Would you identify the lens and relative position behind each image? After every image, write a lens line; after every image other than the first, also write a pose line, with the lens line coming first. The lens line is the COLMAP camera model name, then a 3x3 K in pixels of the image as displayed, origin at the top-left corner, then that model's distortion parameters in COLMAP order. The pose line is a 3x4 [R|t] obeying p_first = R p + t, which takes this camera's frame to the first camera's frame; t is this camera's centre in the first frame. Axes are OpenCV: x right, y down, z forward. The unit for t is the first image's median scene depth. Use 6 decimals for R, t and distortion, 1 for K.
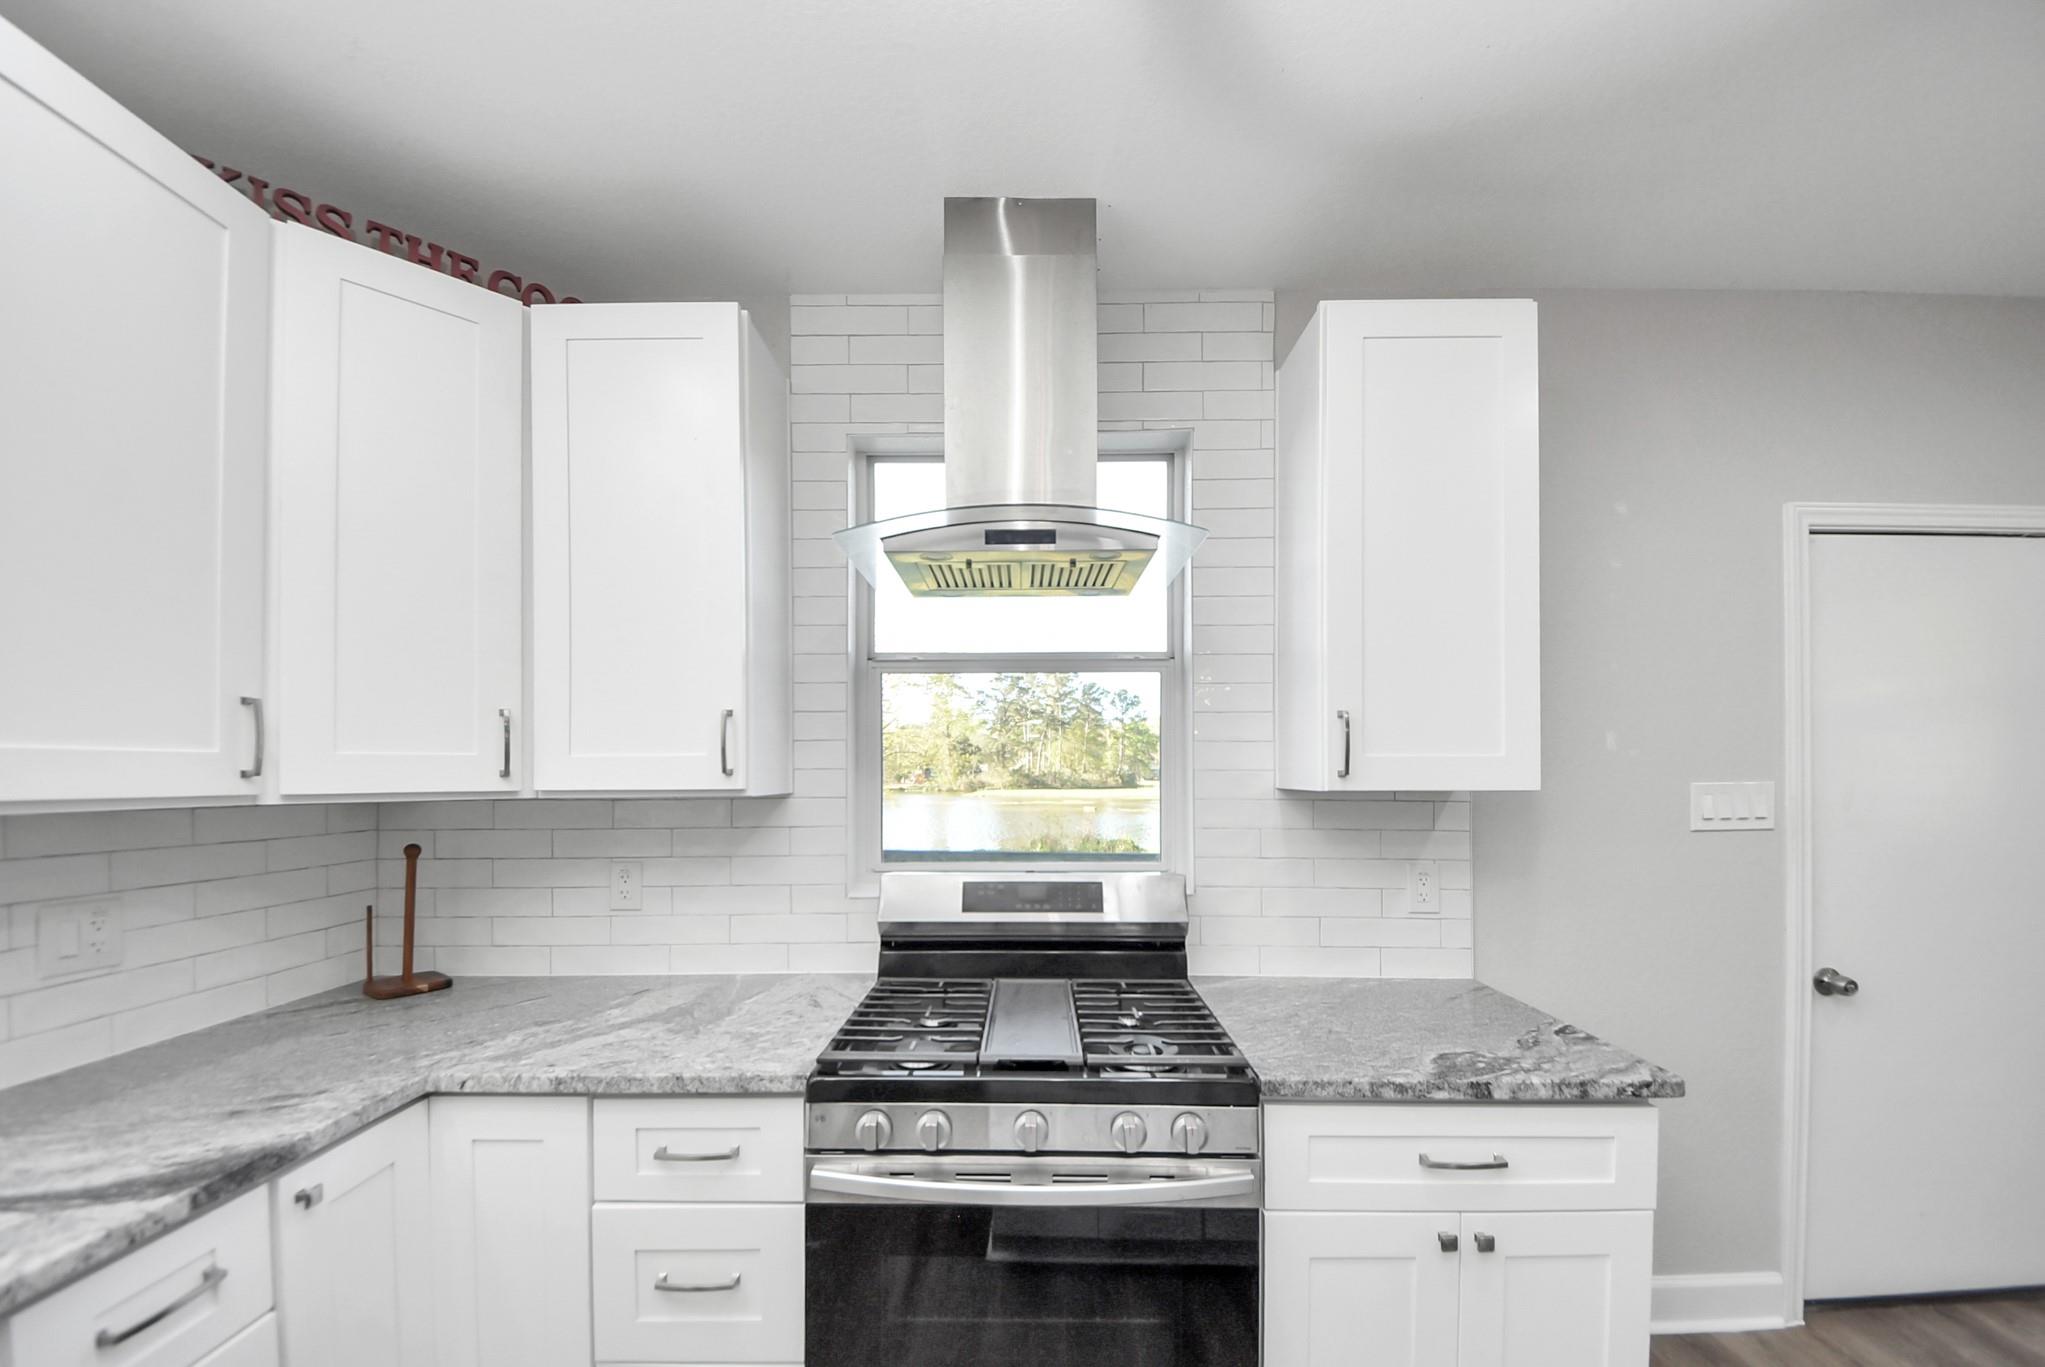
lens RADIAL K [[746.0, 0, 1022.2], [0, 746.0, 772.9], [0, 0, 1]] dist [0.037875, -0.027441]
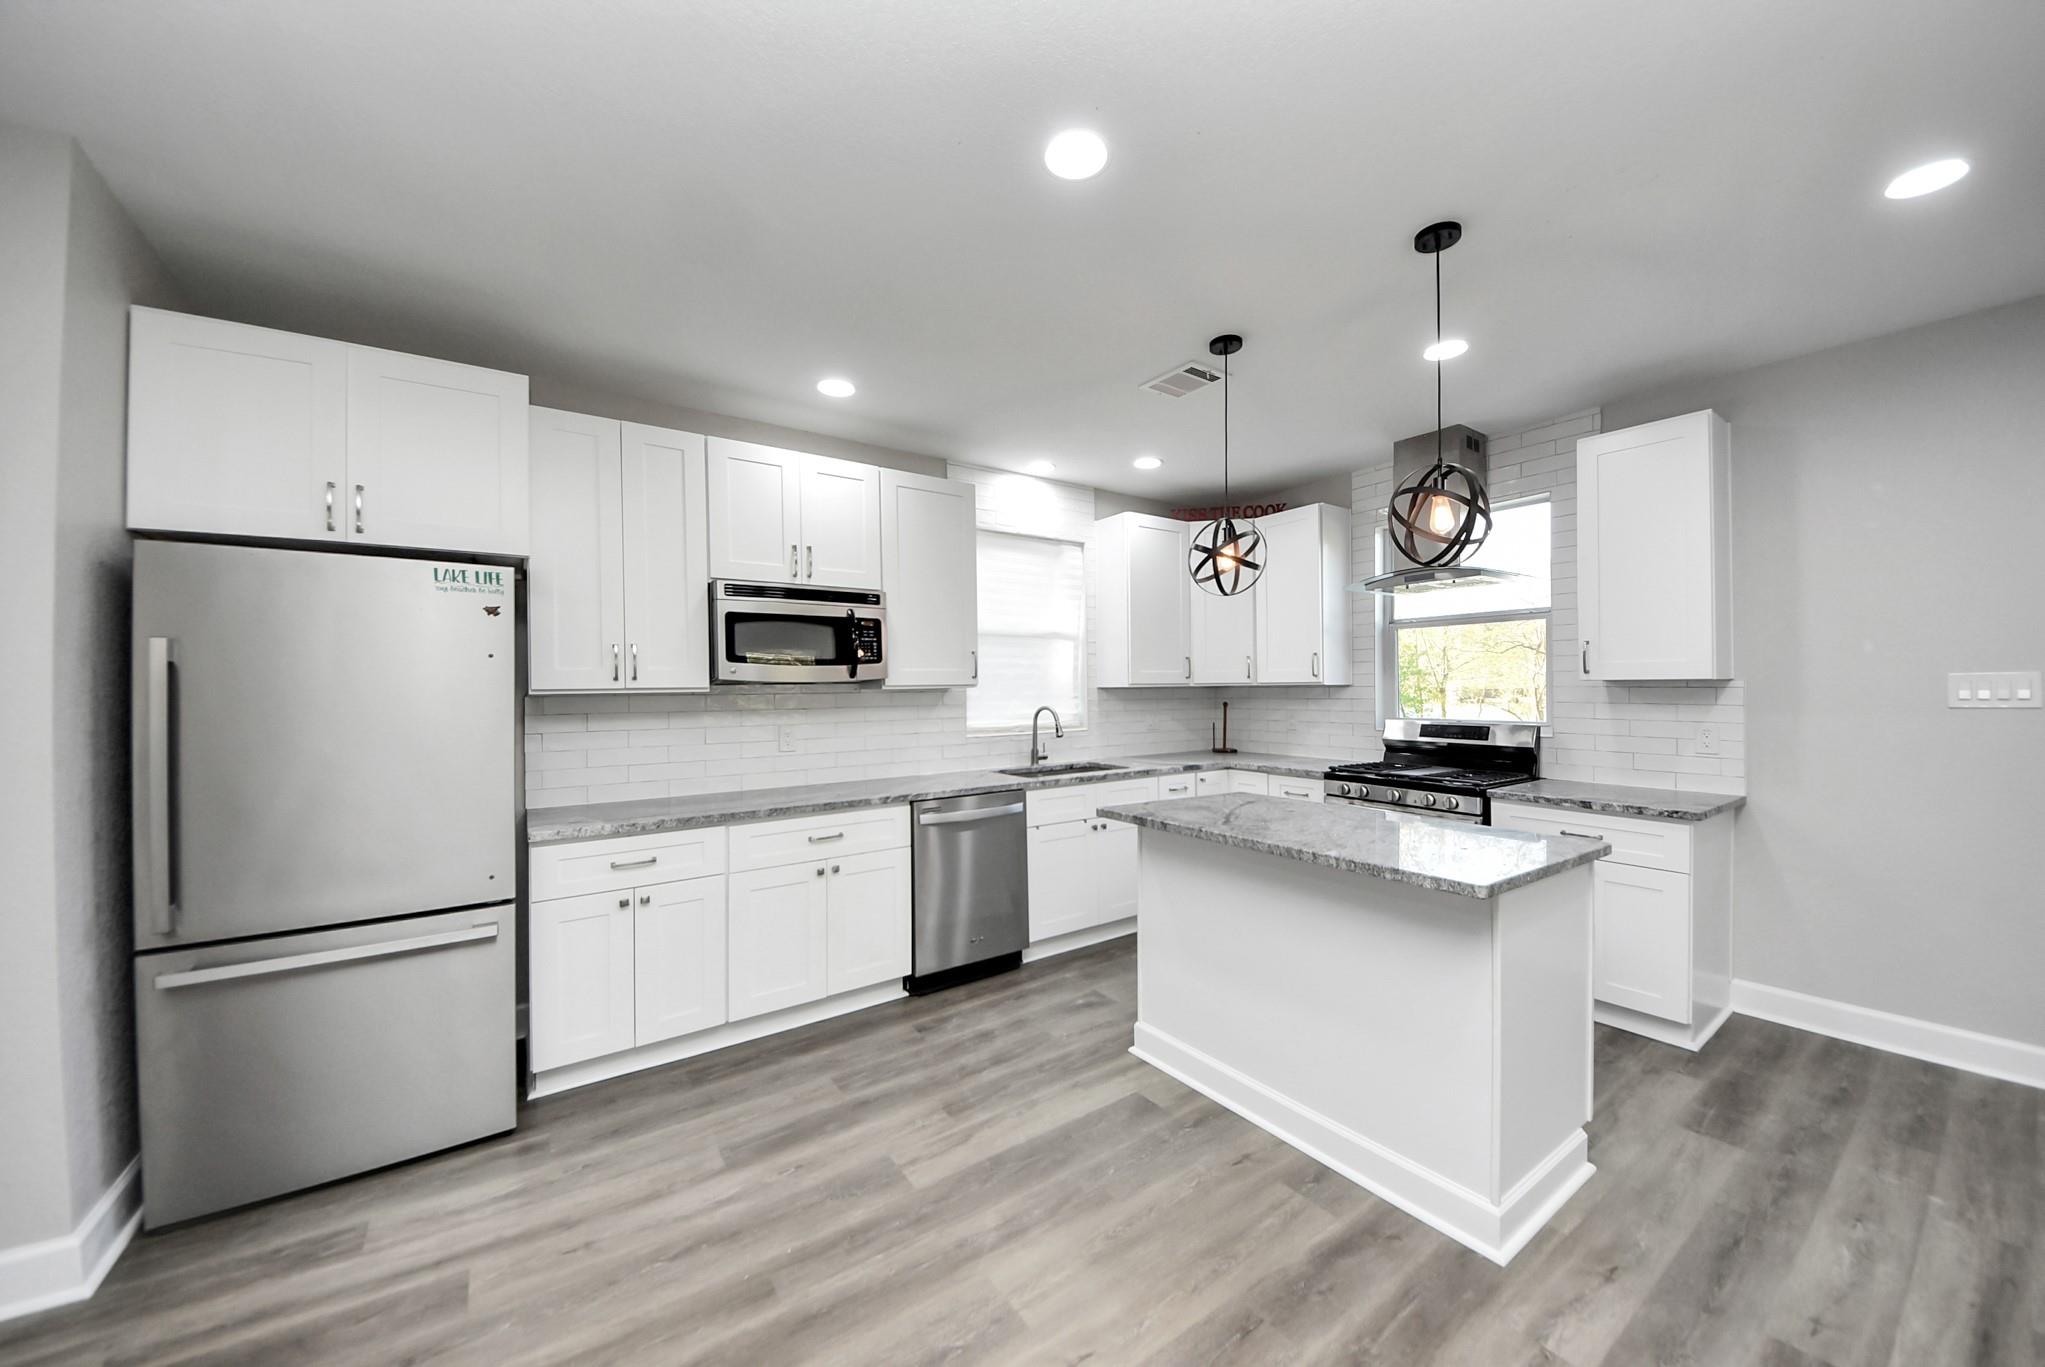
lens RADIAL K [[718.9, 0, 1032.2], [0, 718.9, 684.2], [0, 0, 1]] dist [0.034620, -0.023806]
pose [[0.581790, -0.005185, -0.813322, 1.022493], [0.007511, 0.999971, -0.001002, 0.022280], [0.813304, -0.005526, 0.581813, -1.225272]]
